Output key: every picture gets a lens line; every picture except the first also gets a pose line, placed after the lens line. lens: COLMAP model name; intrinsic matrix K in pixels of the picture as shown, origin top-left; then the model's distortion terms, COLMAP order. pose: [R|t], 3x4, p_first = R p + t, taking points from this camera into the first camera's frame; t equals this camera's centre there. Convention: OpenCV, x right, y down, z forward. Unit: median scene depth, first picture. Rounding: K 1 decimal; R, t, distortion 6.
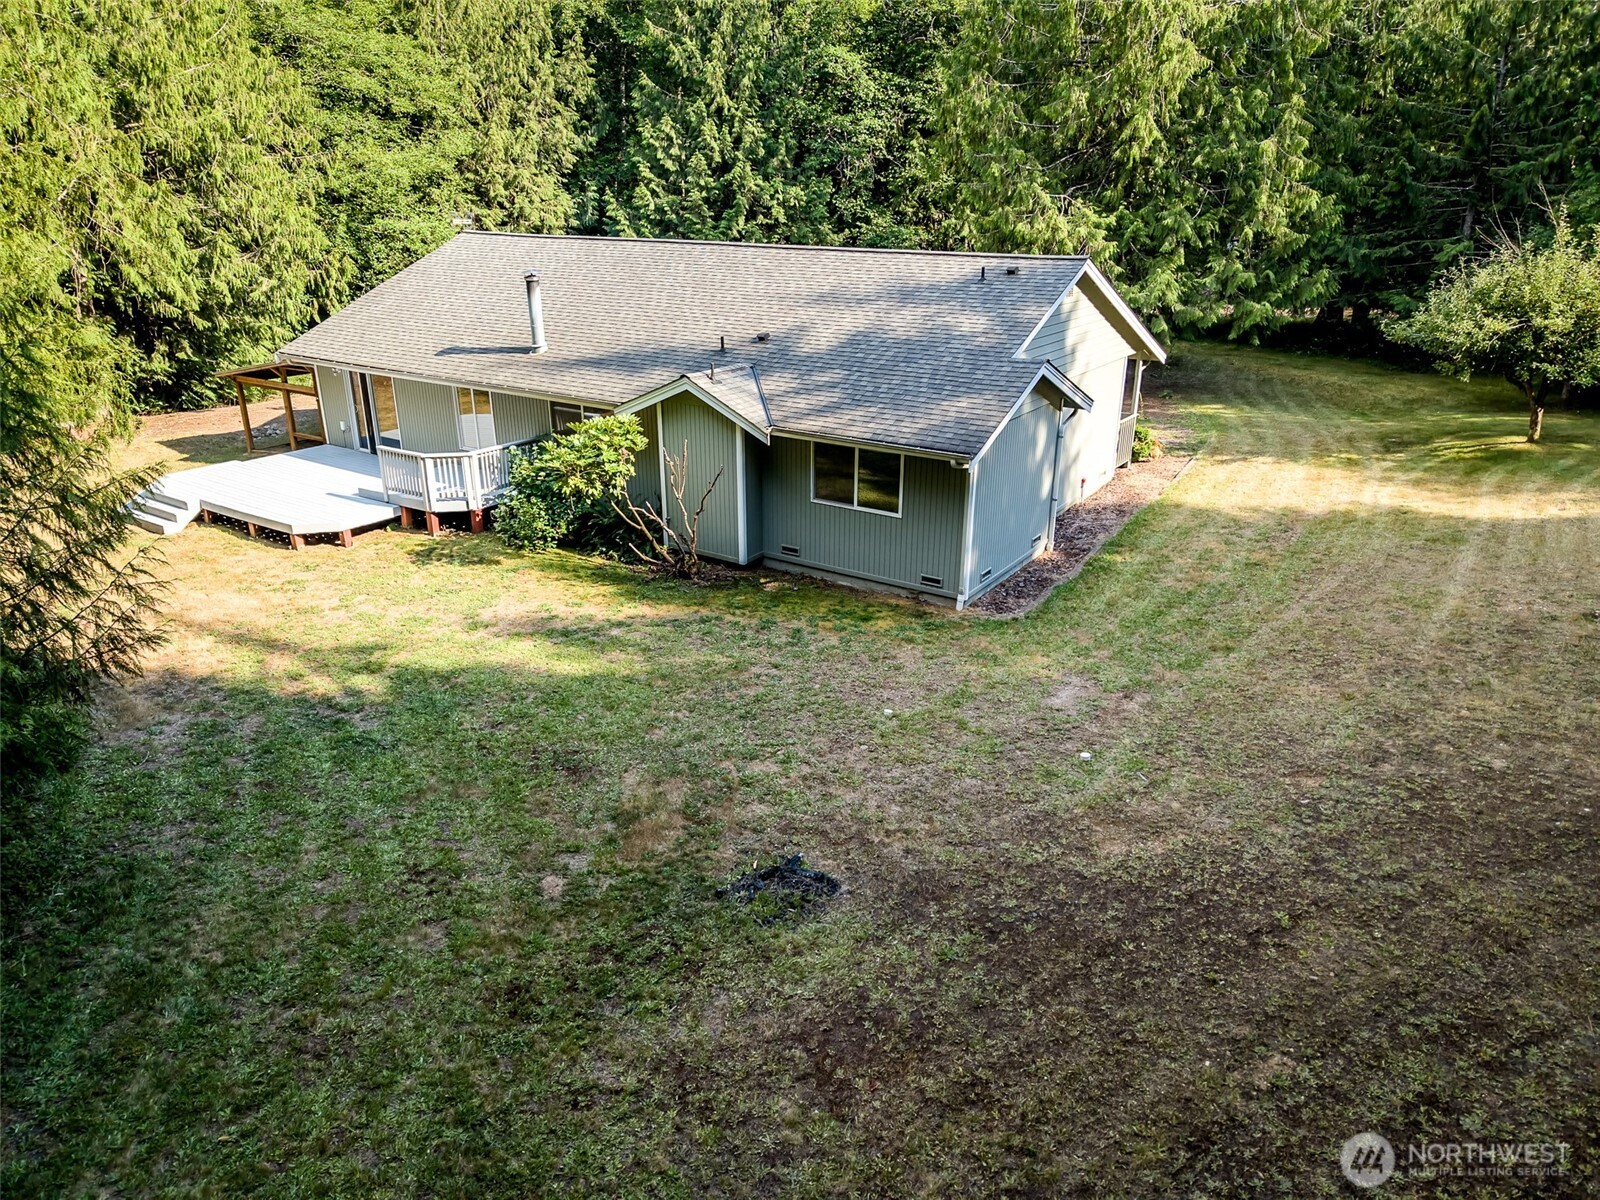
lens RADIAL K [[1097.3, 0, 807.7], [0, 1097.3, 599.9], [0, 0, 1]] dist [0.013935, -0.003365]
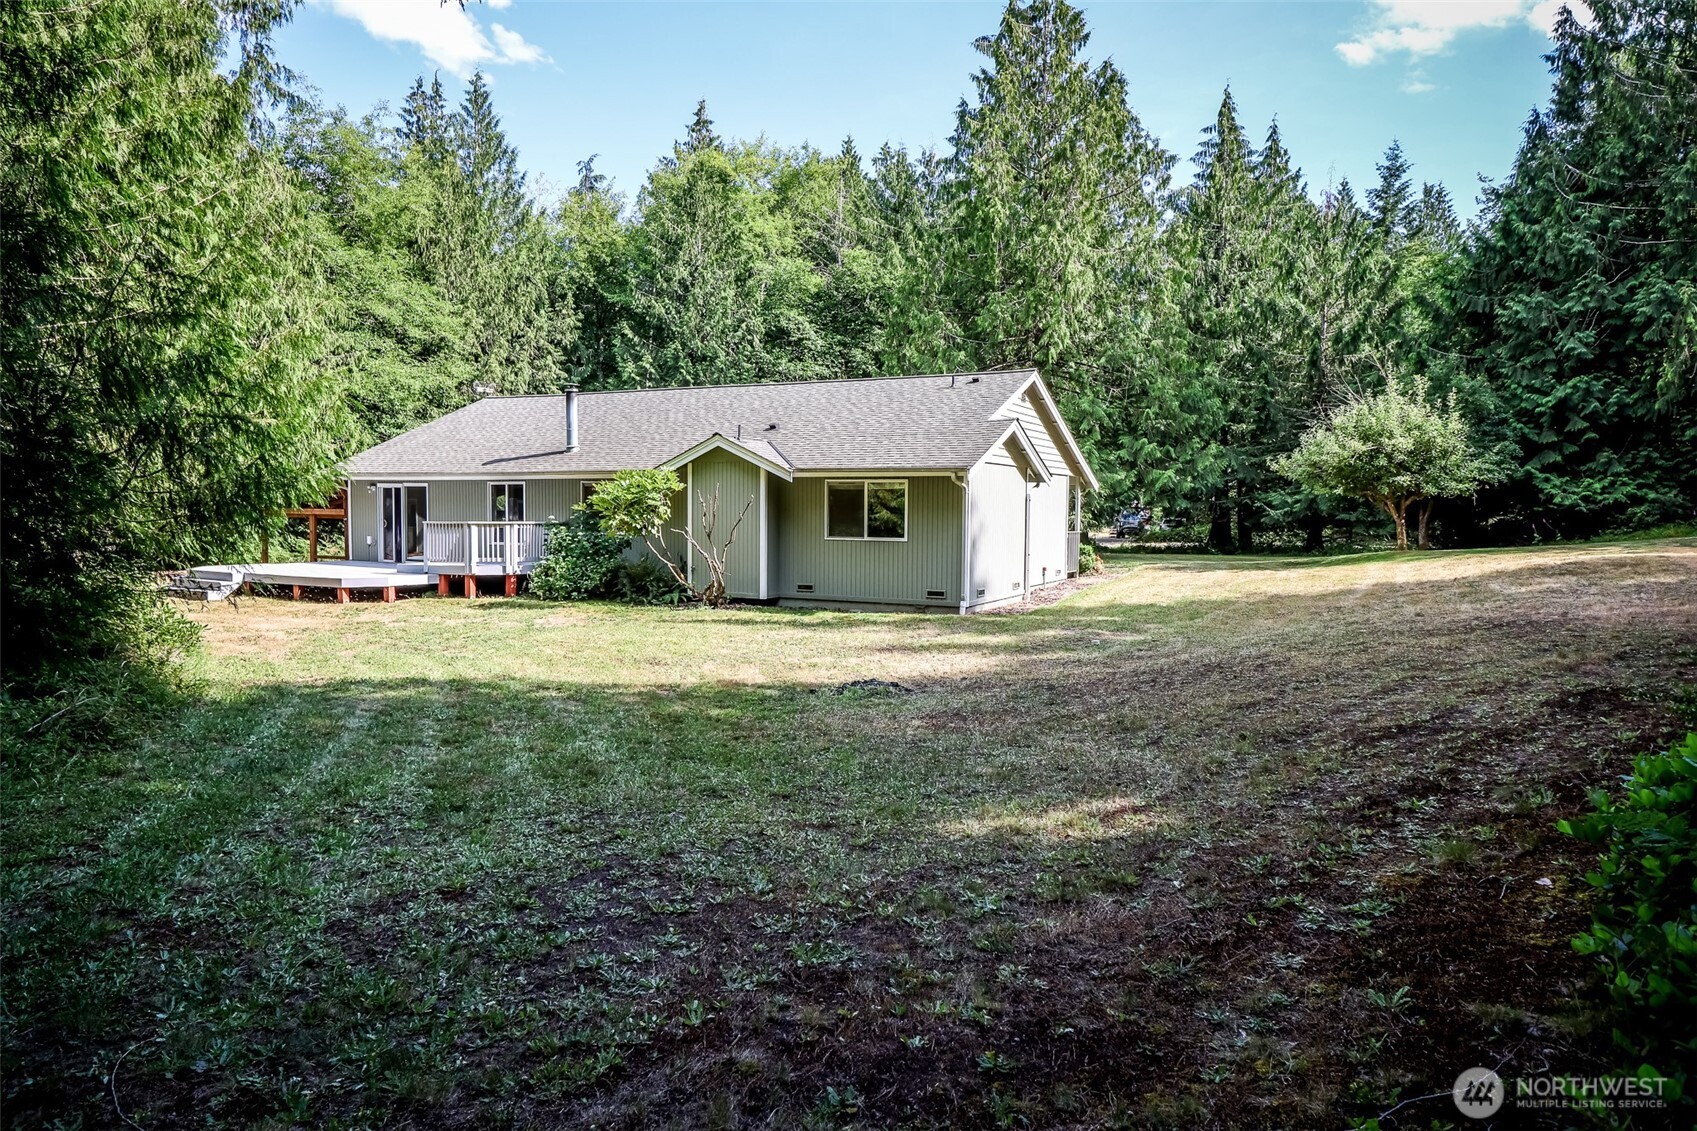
lens RADIAL K [[1107.9, 0, 839.7], [0, 1107.9, 567.8], [0, 0, 1]] dist [0.009274, -0.000241]
pose [[0.993856, -0.003350, 0.110631, -0.096155], [0.039594, 0.944160, -0.327100, 0.276813], [-0.103357, 0.329471, 0.938491, -0.070641]]
